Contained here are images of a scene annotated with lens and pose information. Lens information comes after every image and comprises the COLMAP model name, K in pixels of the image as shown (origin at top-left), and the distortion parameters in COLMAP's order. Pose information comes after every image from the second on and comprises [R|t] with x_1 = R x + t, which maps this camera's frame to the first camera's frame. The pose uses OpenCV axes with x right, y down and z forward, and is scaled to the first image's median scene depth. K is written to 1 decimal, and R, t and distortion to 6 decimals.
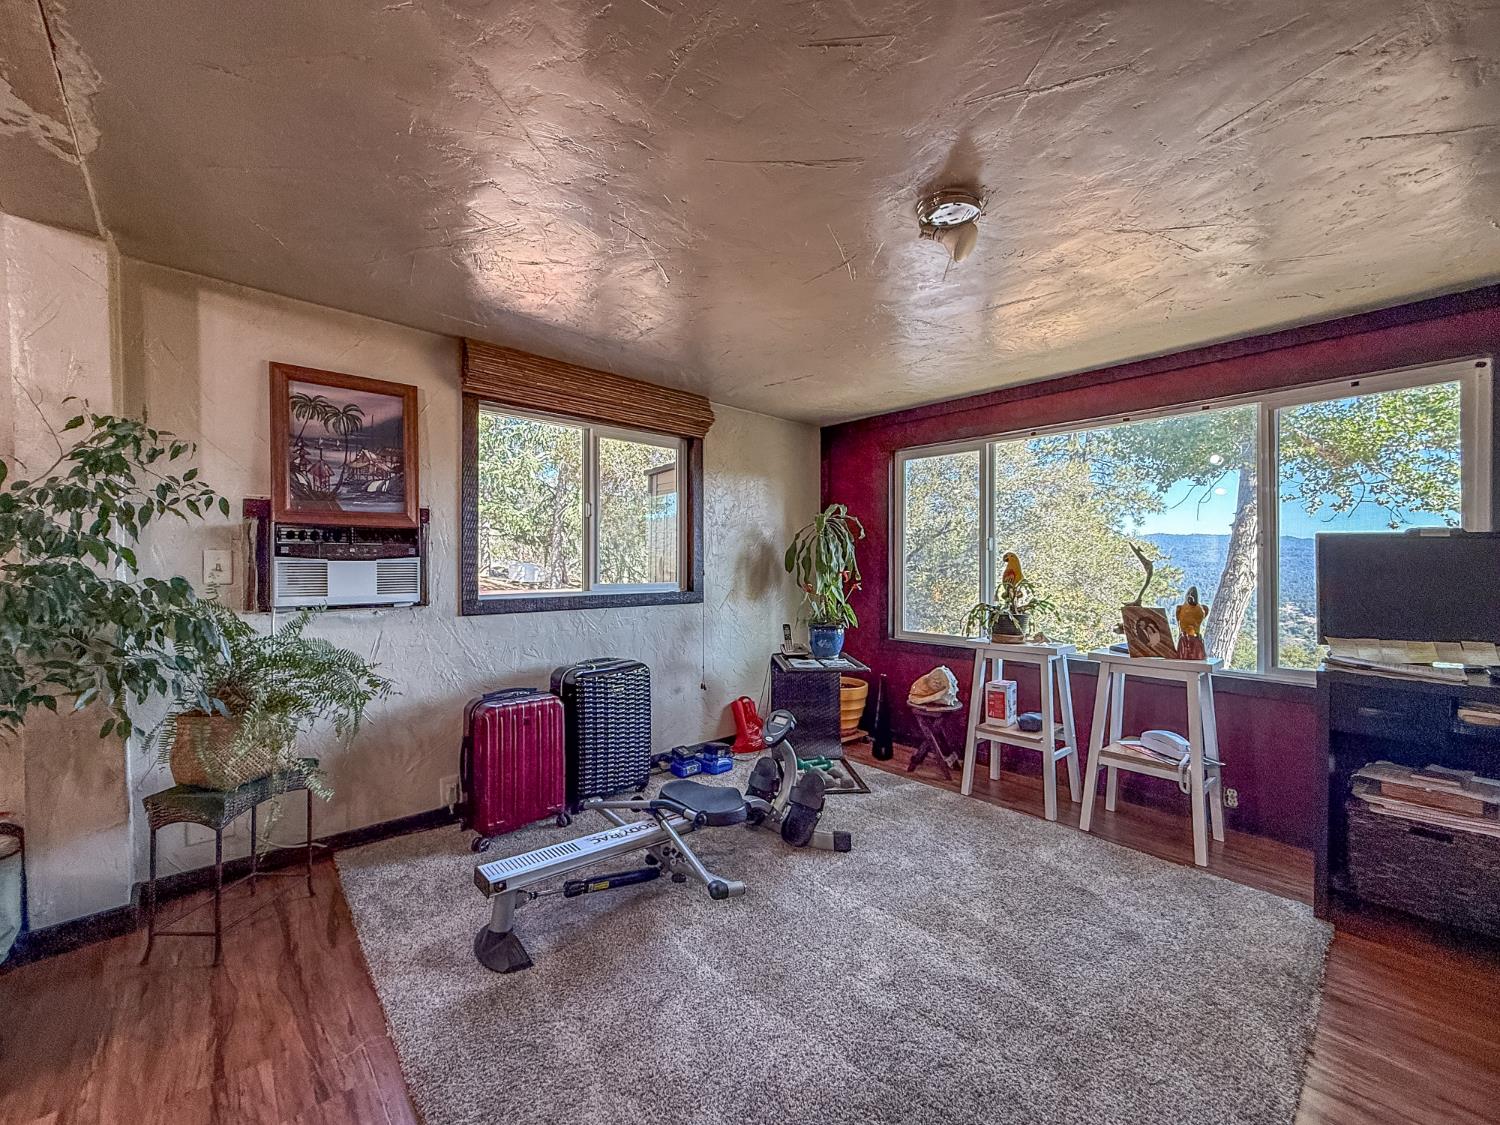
lens RADIAL K [[621.3, 0, 751.4], [0, 621.3, 569.1], [0, 0, 1]] dist [-0.000875, 0.000217]
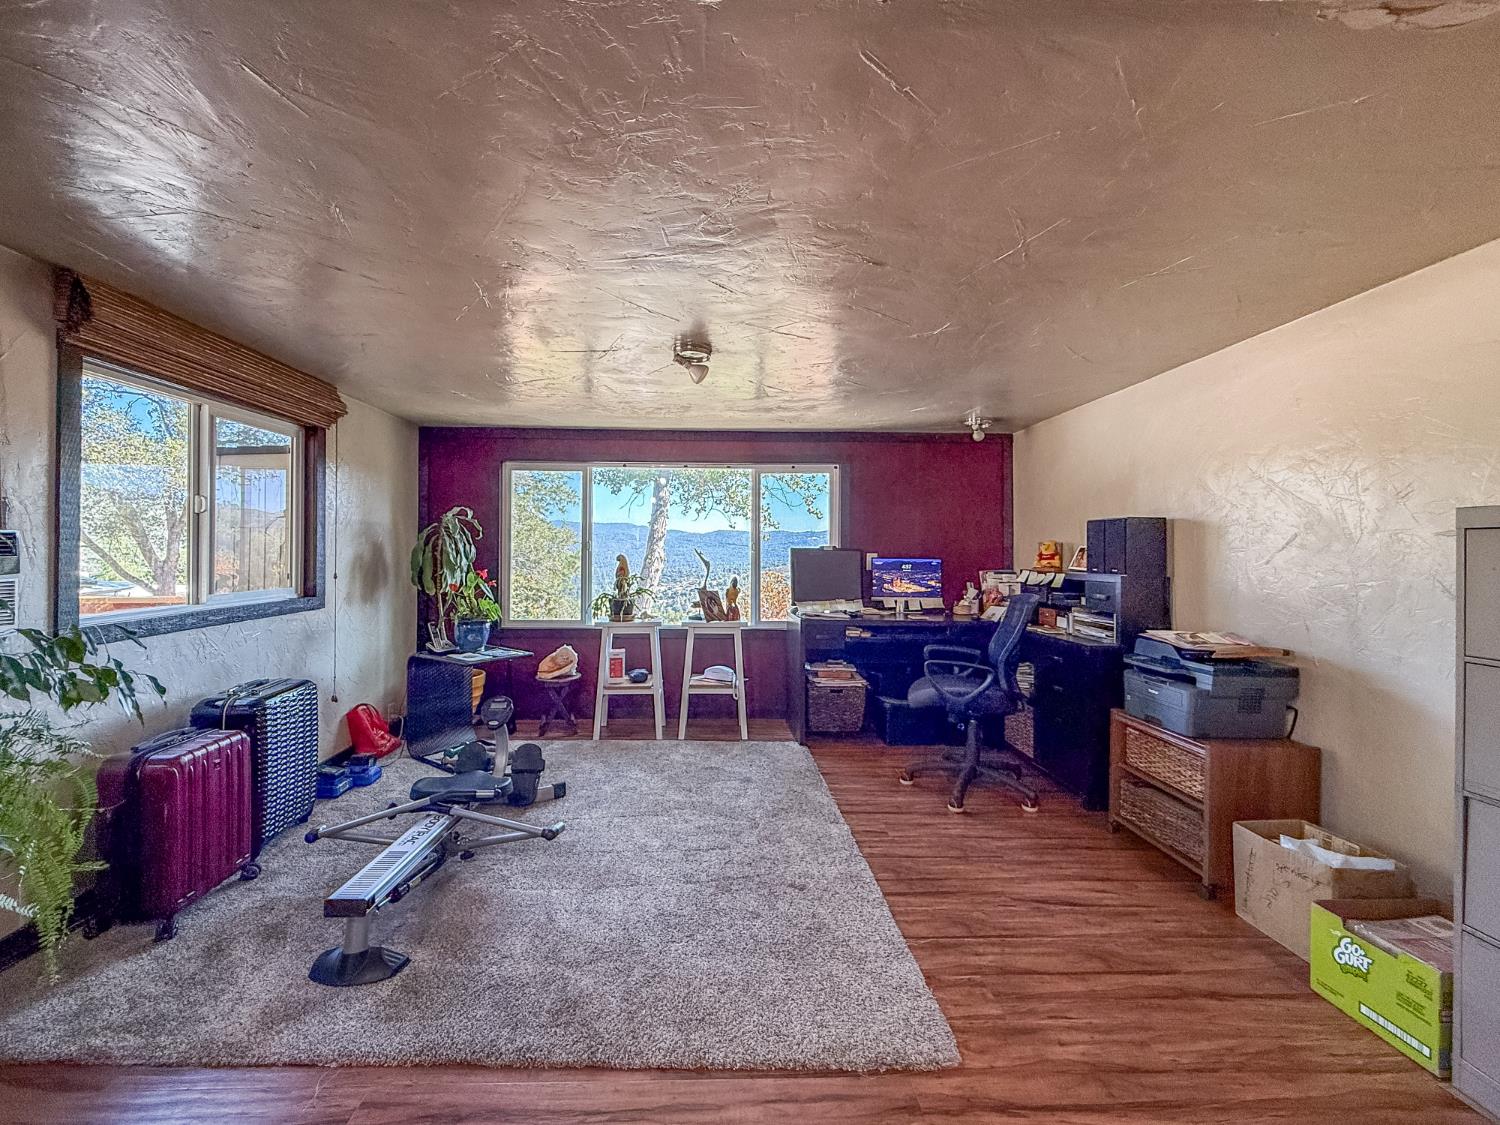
lens RADIAL K [[634.5, 0, 733.0], [0, 634.5, 551.9], [0, 0, 1]] dist [0.000323, 0.000373]
pose [[0.636927, -0.006041, 0.770901, -0.569338], [0.001601, 0.999978, 0.006513, -0.046787], [-0.770923, -0.002914, 0.636922, -0.080714]]
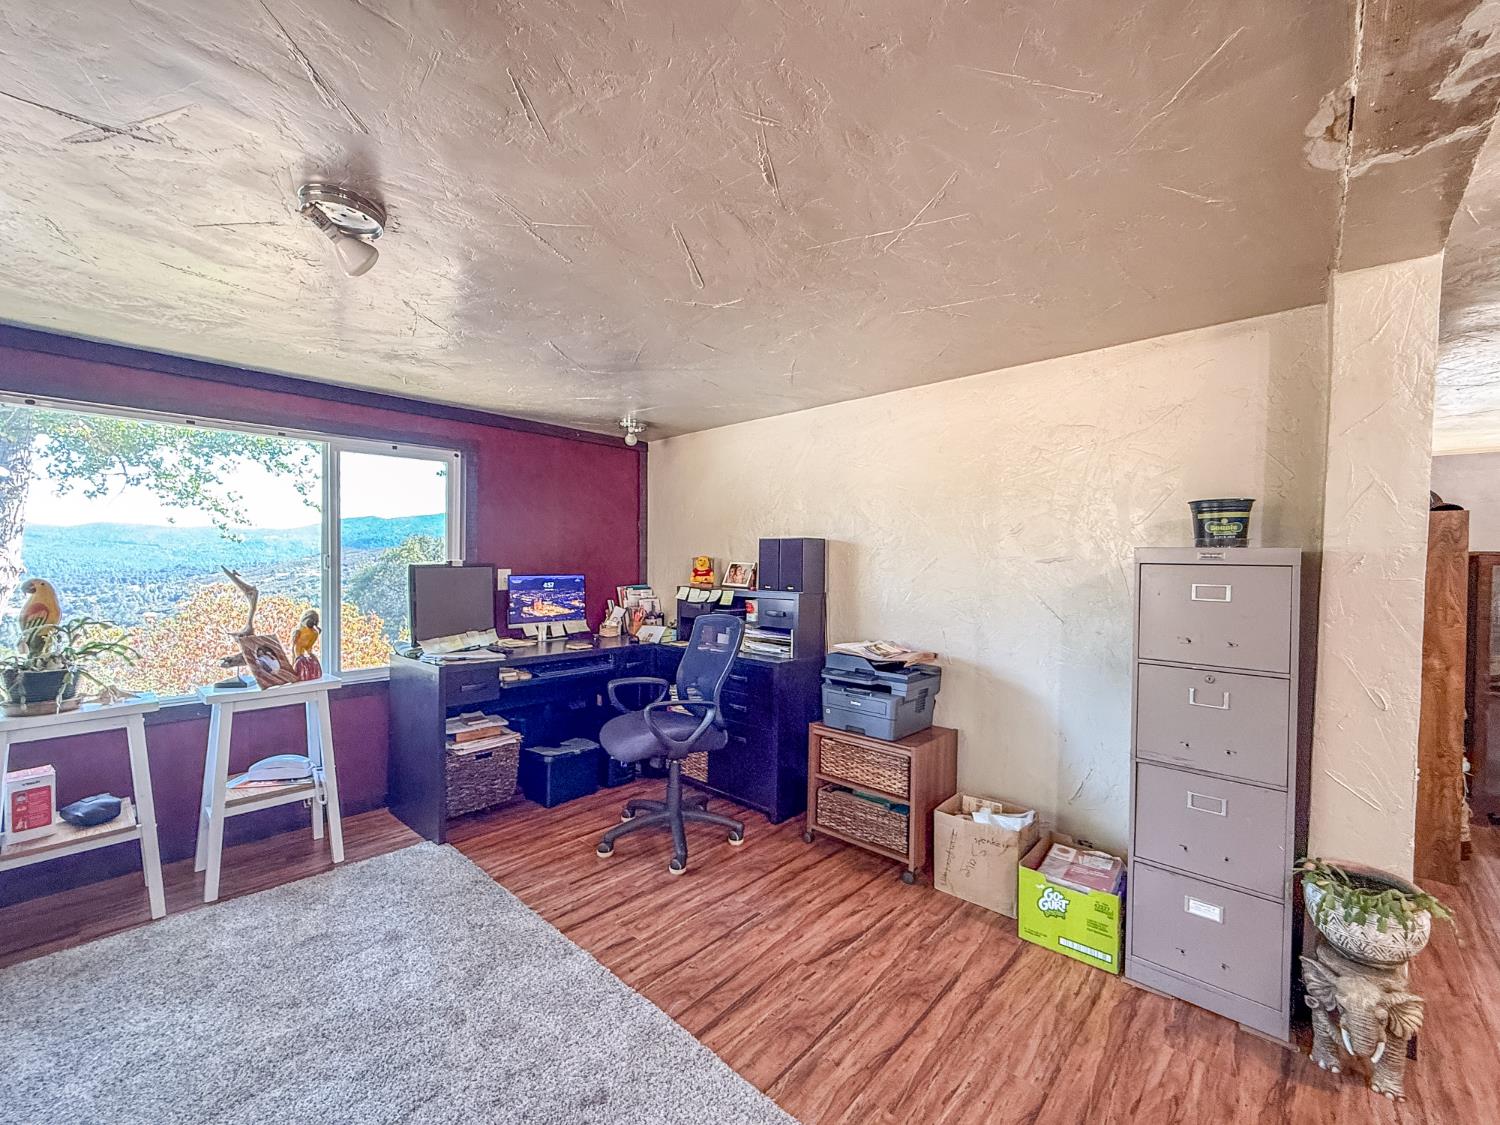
lens RADIAL K [[621.3, 0, 751.4], [0, 621.3, 569.1], [0, 0, 1]] dist [-0.000875, 0.000217]
pose [[-0.109115, -0.028553, 0.993619, -0.391871], [-0.009781, 0.999570, 0.027650, -0.073913], [-0.993981, -0.006702, -0.109347, 0.344931]]
